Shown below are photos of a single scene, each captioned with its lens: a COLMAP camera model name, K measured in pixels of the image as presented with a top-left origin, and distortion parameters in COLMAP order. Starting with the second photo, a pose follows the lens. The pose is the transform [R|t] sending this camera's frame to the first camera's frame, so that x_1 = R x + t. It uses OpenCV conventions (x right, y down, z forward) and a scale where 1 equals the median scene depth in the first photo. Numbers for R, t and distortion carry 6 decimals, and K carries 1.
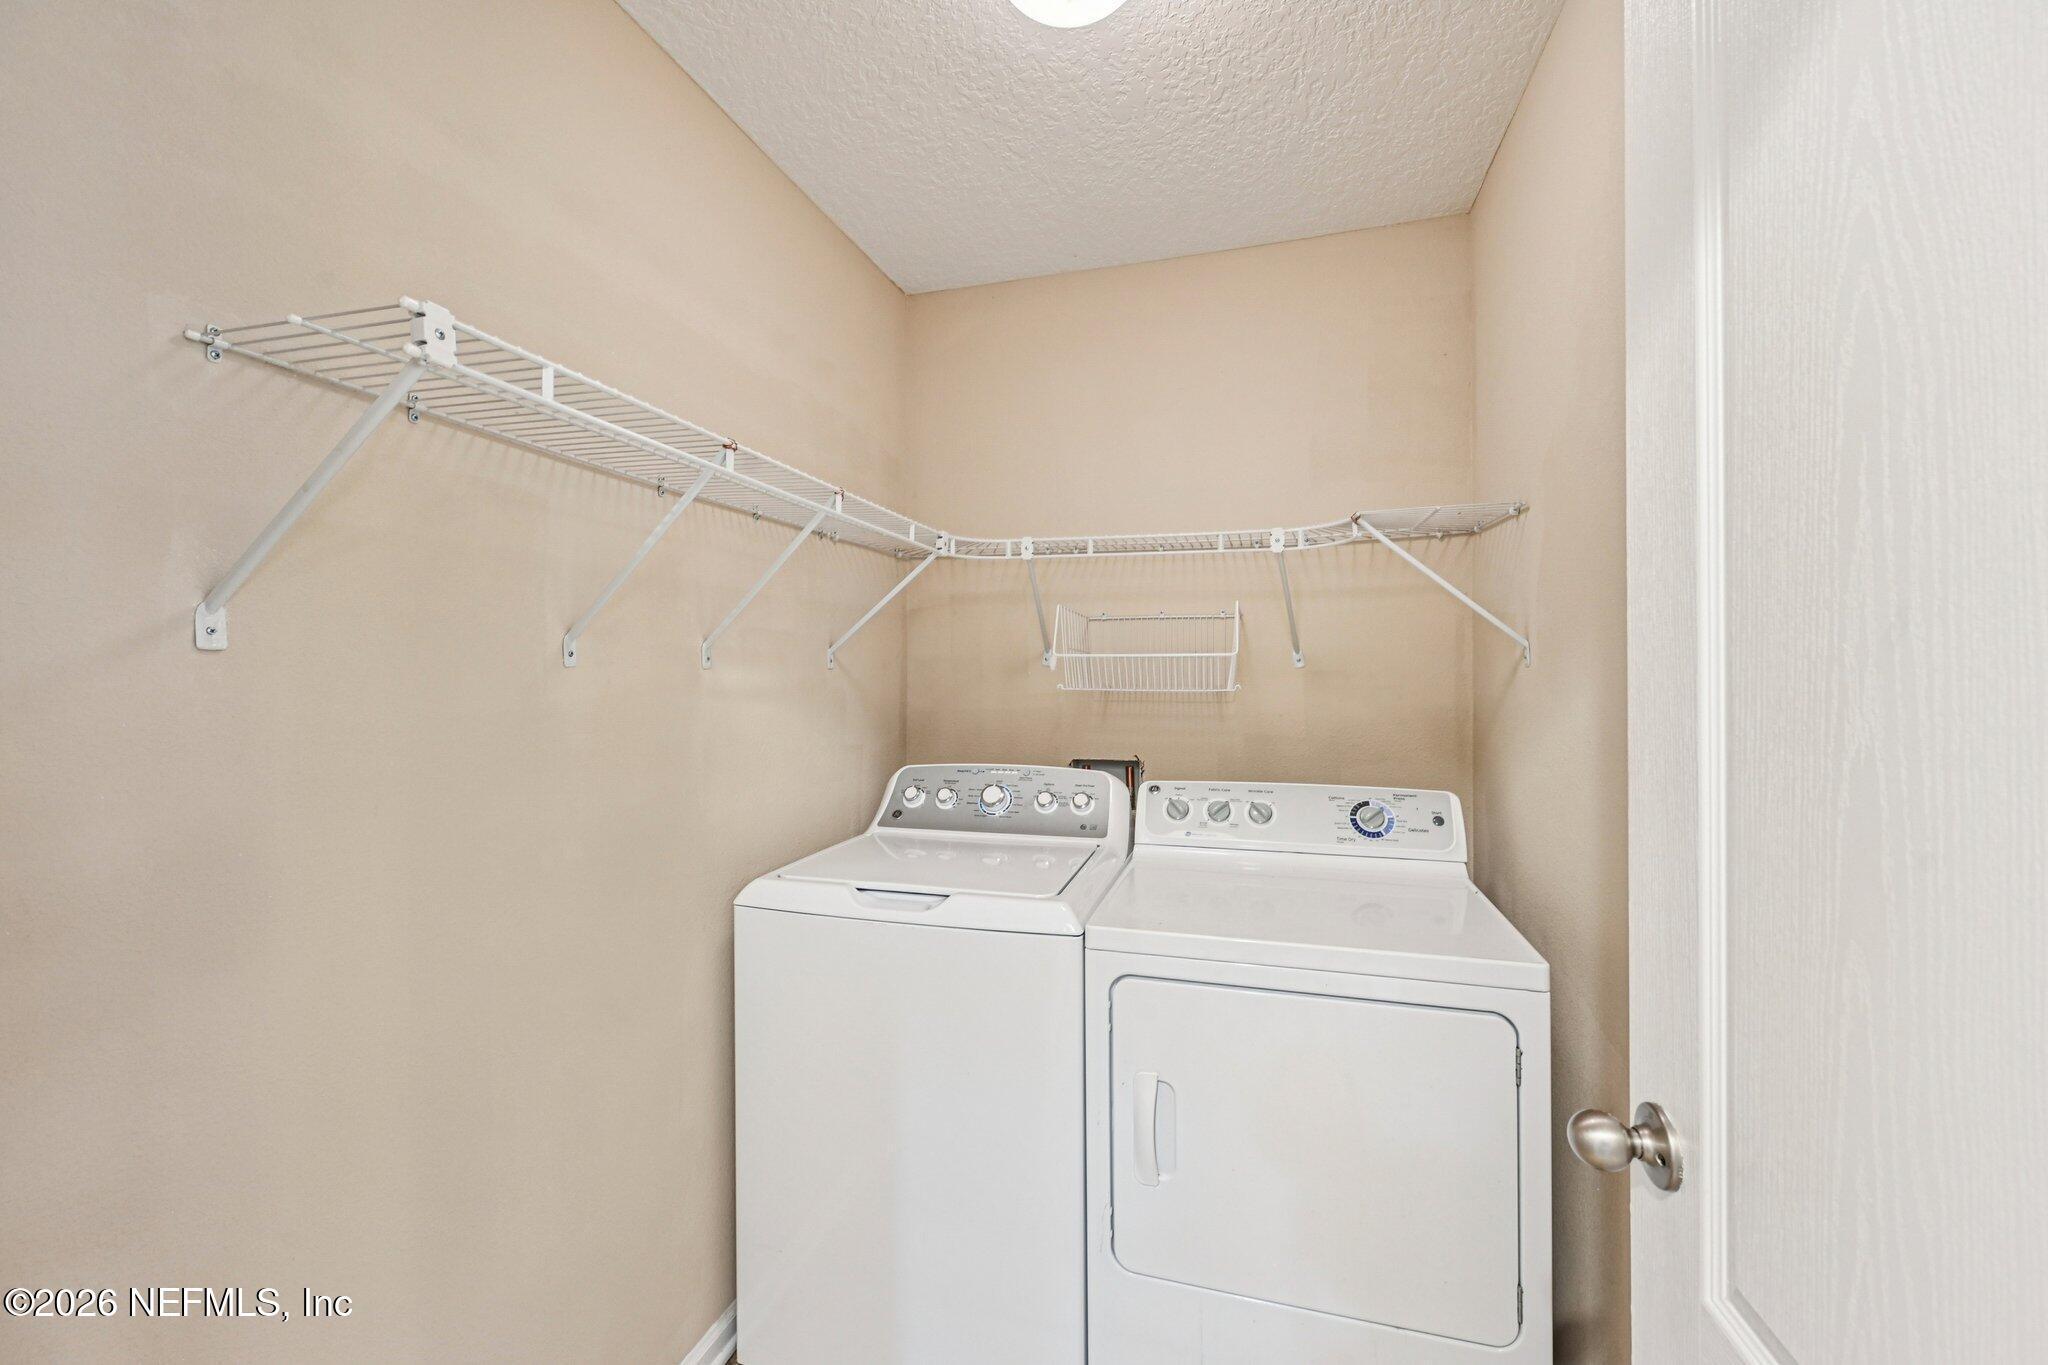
lens RADIAL K [[808.8, 0, 1028.4], [0, 808.8, 680.1], [0, 0, 1]] dist [-0.000789, 0.001180]
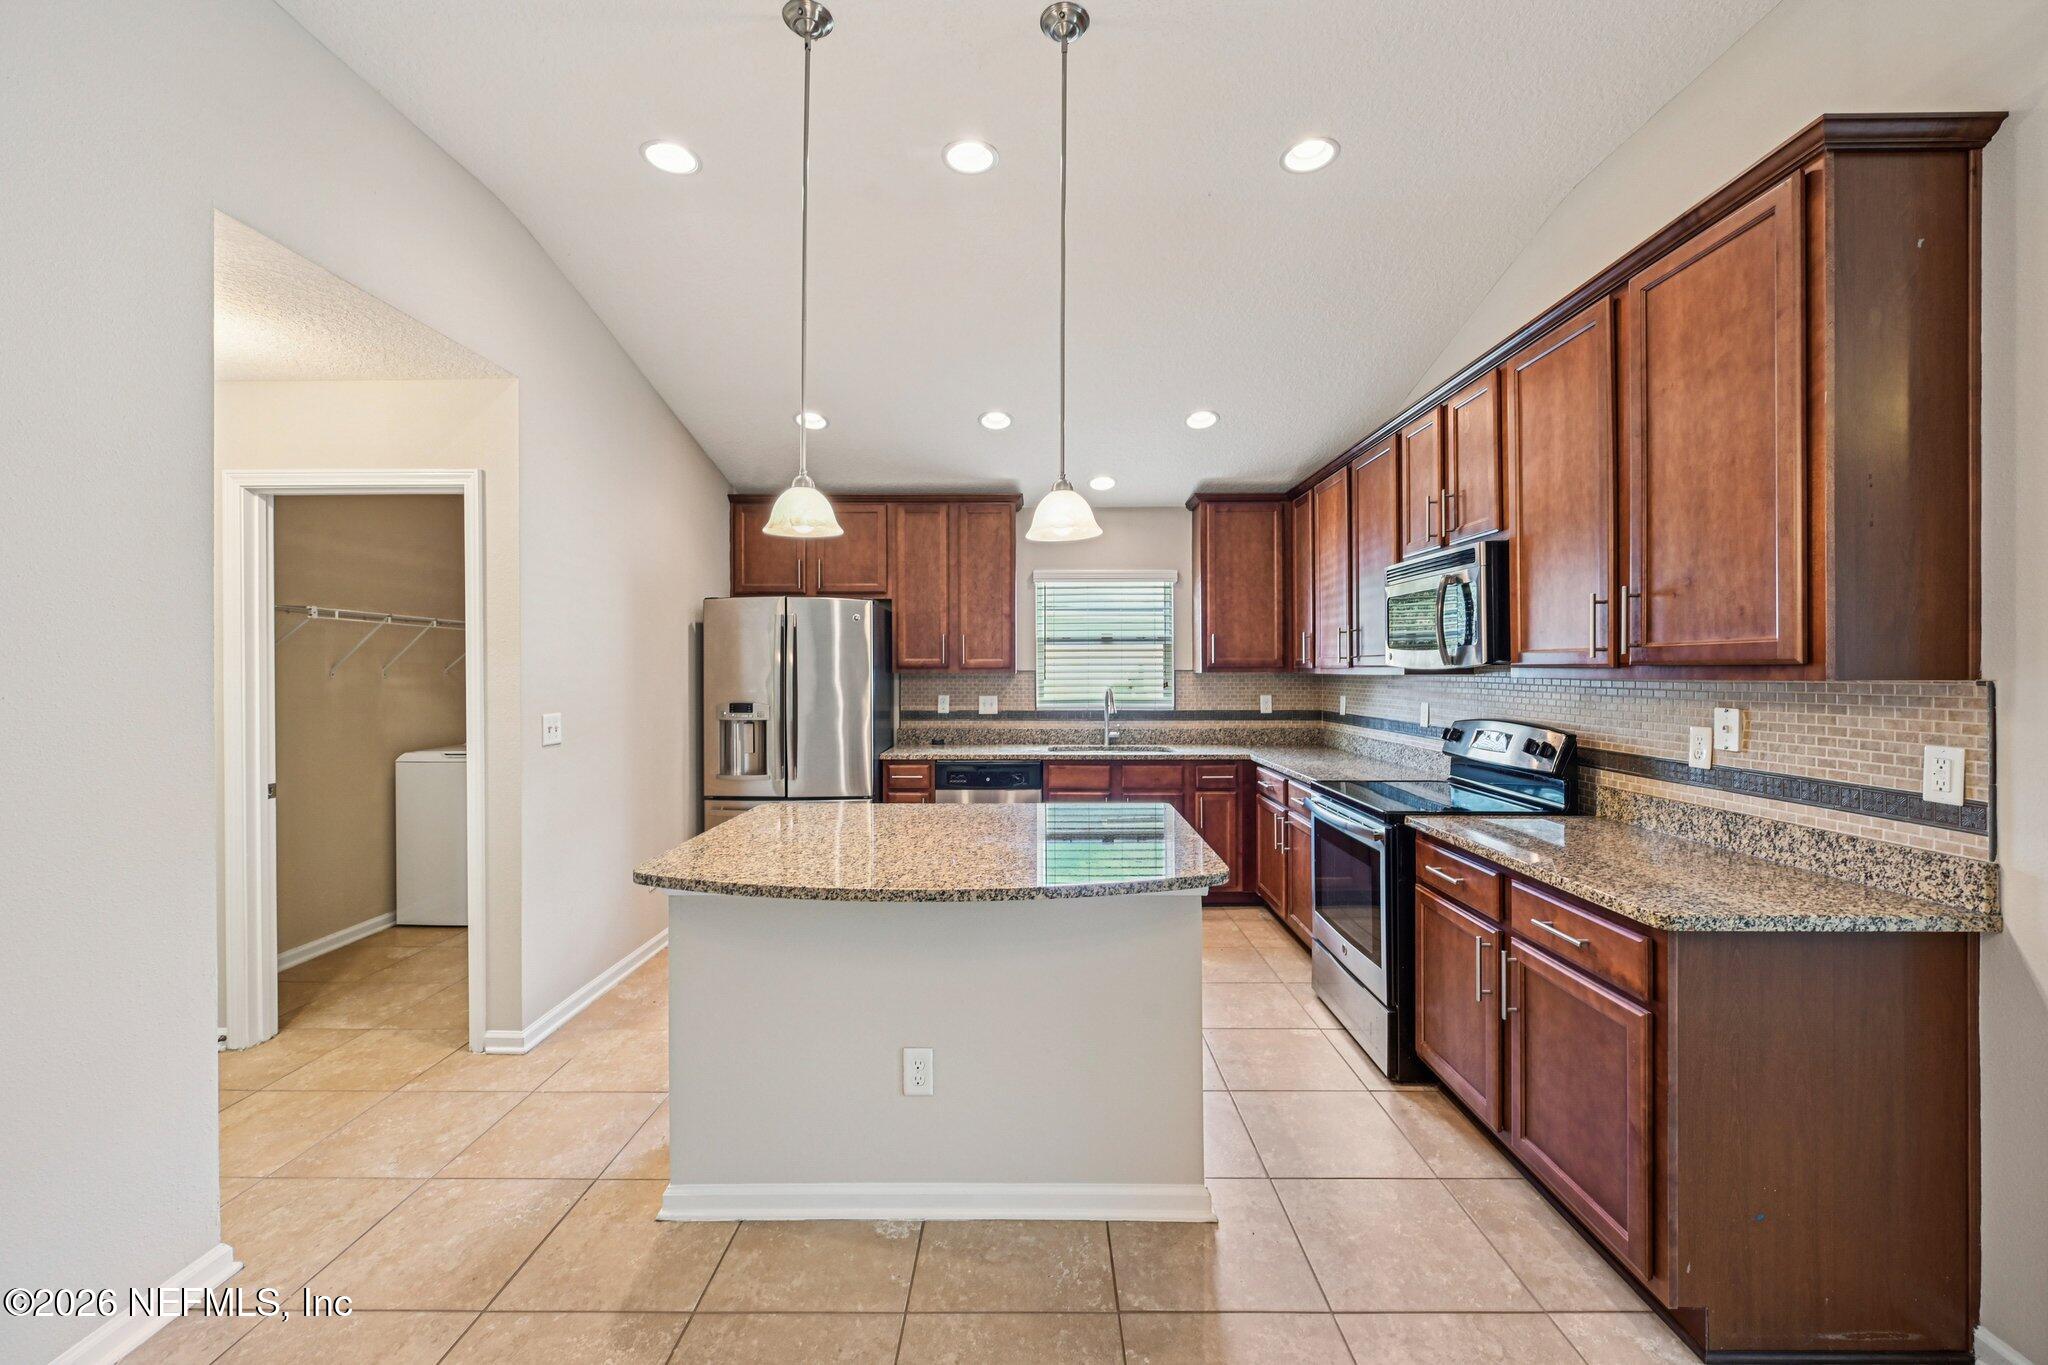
lens RADIAL K [[808.8, 0, 1025.0], [0, 808.8, 669.1], [0, 0, 1]] dist [-0.000789, 0.001180]
pose [[0.962302, -0.000179, 0.271984, 1.120152], [0.001094, 0.999994, -0.003214, -0.038802], [-0.271981, 0.003390, 0.962297, -2.633596]]
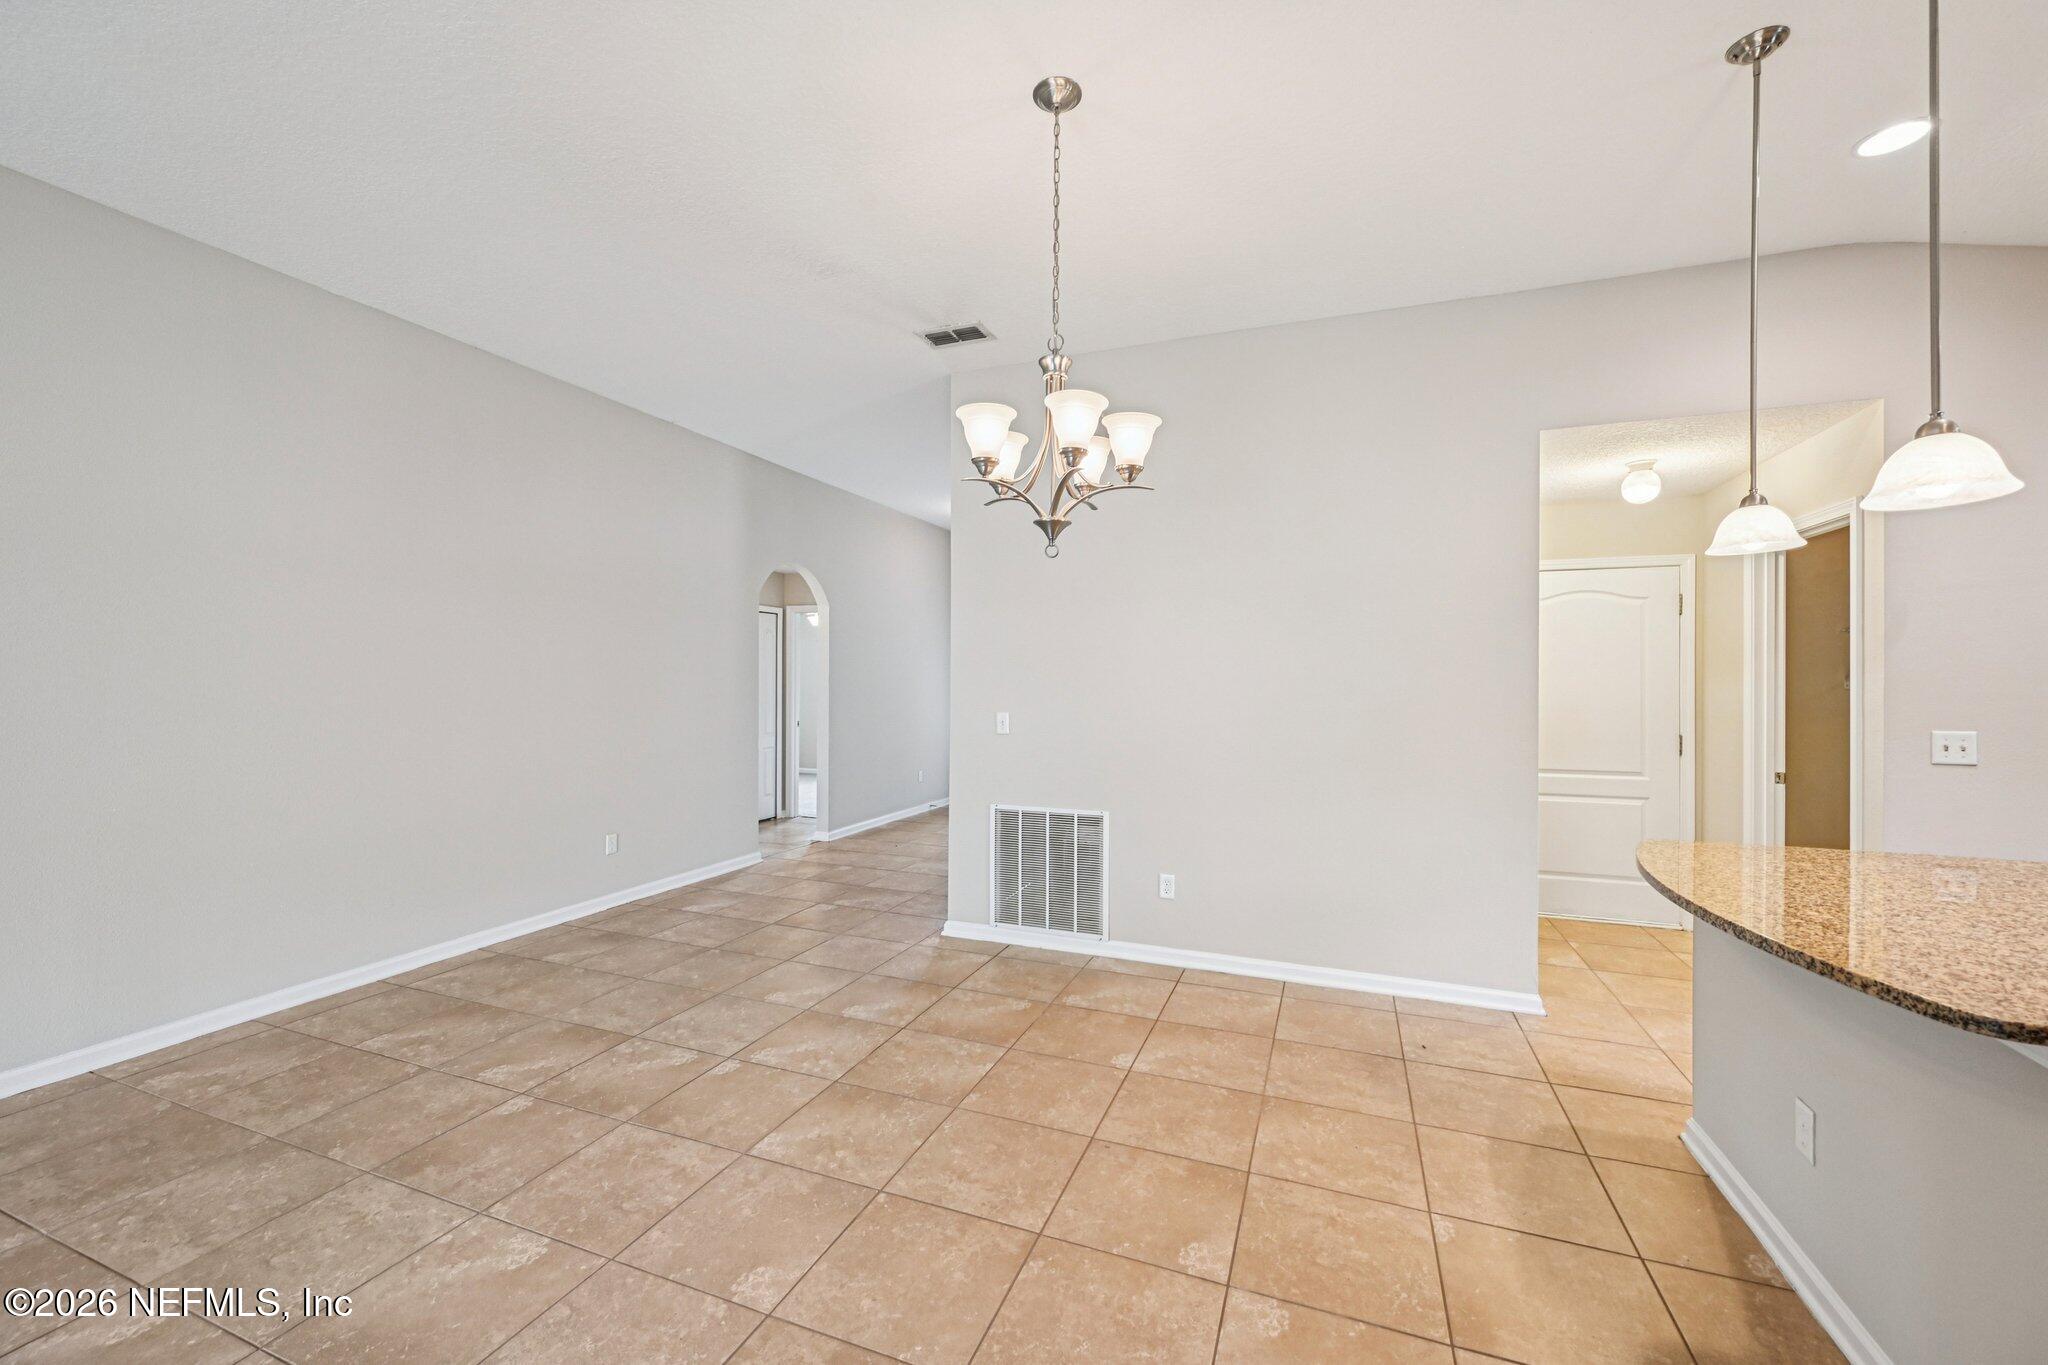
lens RADIAL K [[808.8, 0, 1025.6], [0, 808.8, 682.8], [0, 0, 1]] dist [-0.000789, 0.001180]
pose [[-0.084860, 0.004304, -0.996384, 2.747862], [-0.007935, 0.999956, 0.004996, -0.039329], [0.996361, 0.008331, -0.084822, -2.330278]]
